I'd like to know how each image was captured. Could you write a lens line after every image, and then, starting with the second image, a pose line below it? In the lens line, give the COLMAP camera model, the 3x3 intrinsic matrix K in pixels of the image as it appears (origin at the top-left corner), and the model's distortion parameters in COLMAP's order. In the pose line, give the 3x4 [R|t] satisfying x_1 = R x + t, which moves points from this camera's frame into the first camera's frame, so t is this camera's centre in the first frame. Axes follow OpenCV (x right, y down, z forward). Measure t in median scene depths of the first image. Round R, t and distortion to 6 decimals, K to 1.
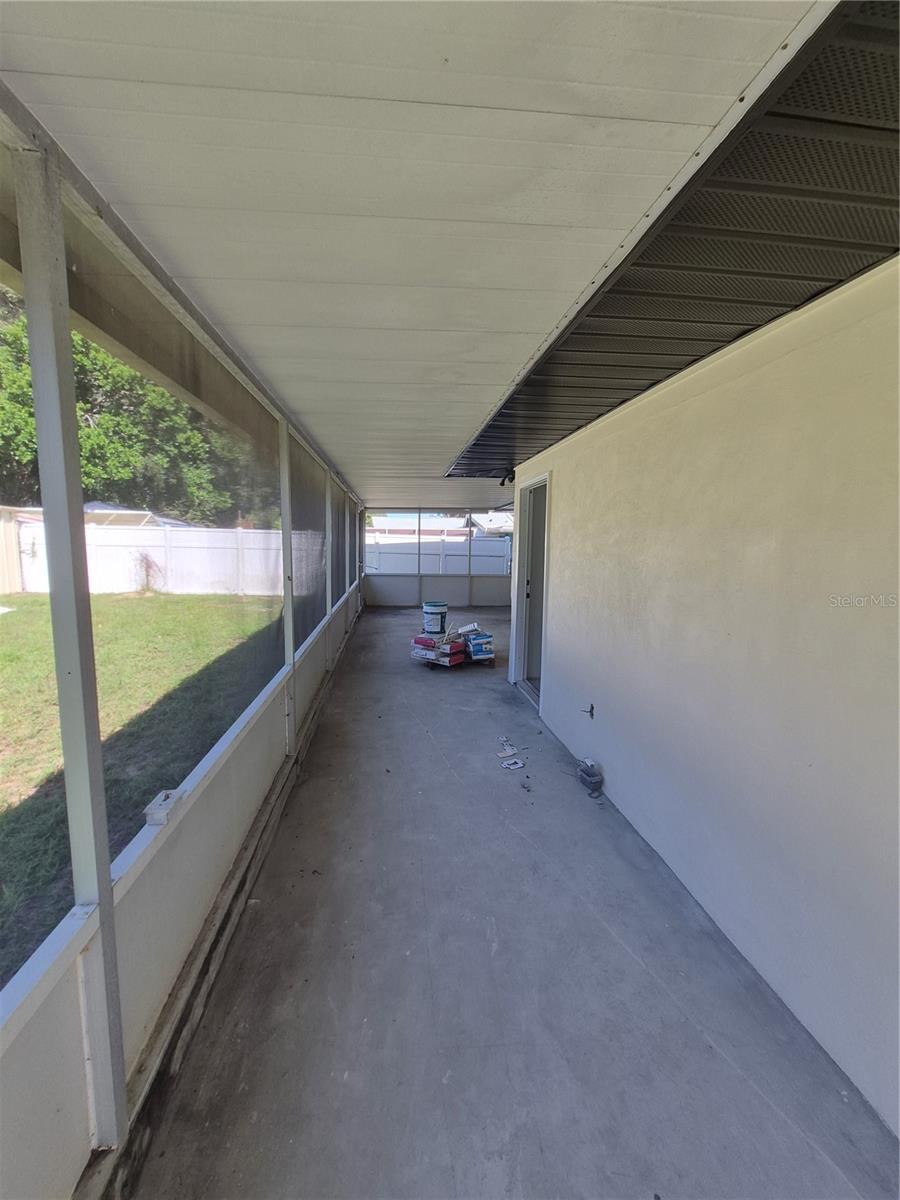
lens RADIAL K [[475.1, 0, 444.8], [0, 475.1, 597.9], [0, 0, 1]] dist [0.002373, -0.000194]
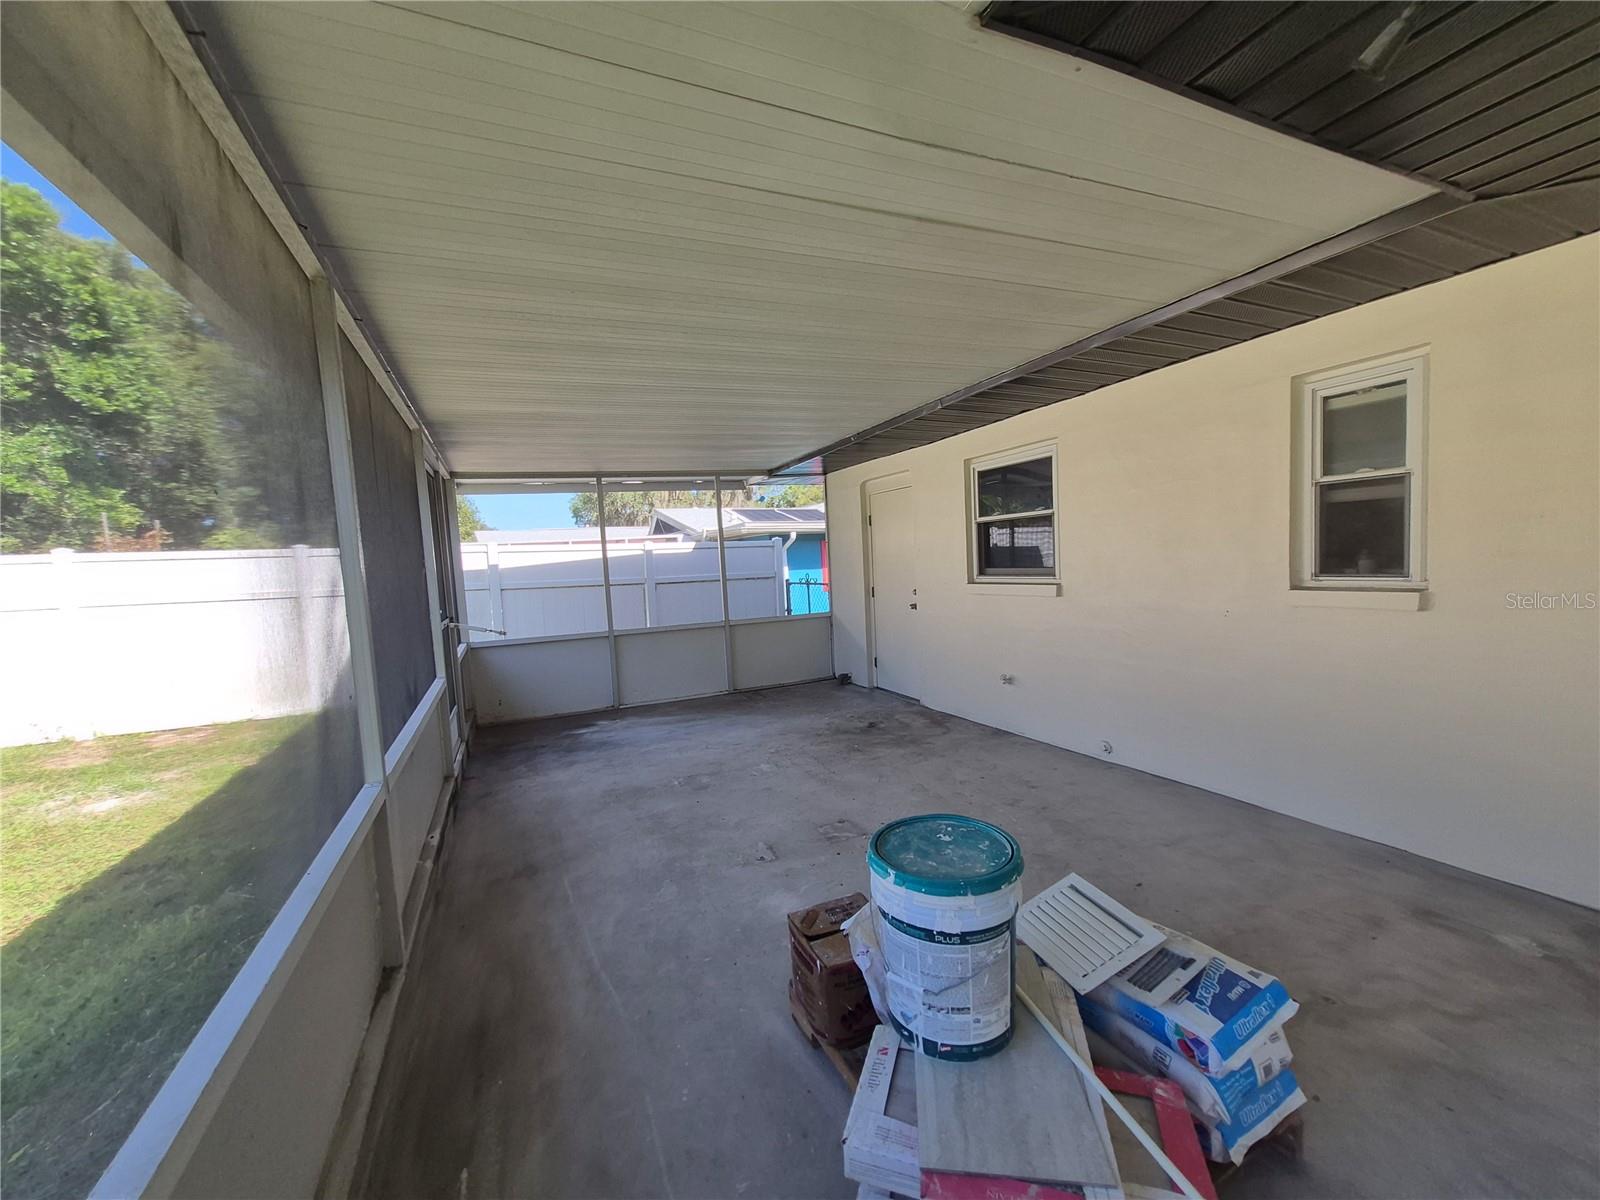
lens RADIAL K [[633.5, 0, 796.5], [0, 633.5, 609.5], [0, 0, 1]] dist [0.002373, -0.000194]
pose [[0.948522, -0.094383, 0.302321, -0.064800], [0.106753, 0.993981, -0.024617, -0.039039], [-0.298177, 0.055624, 0.952888, 0.411985]]
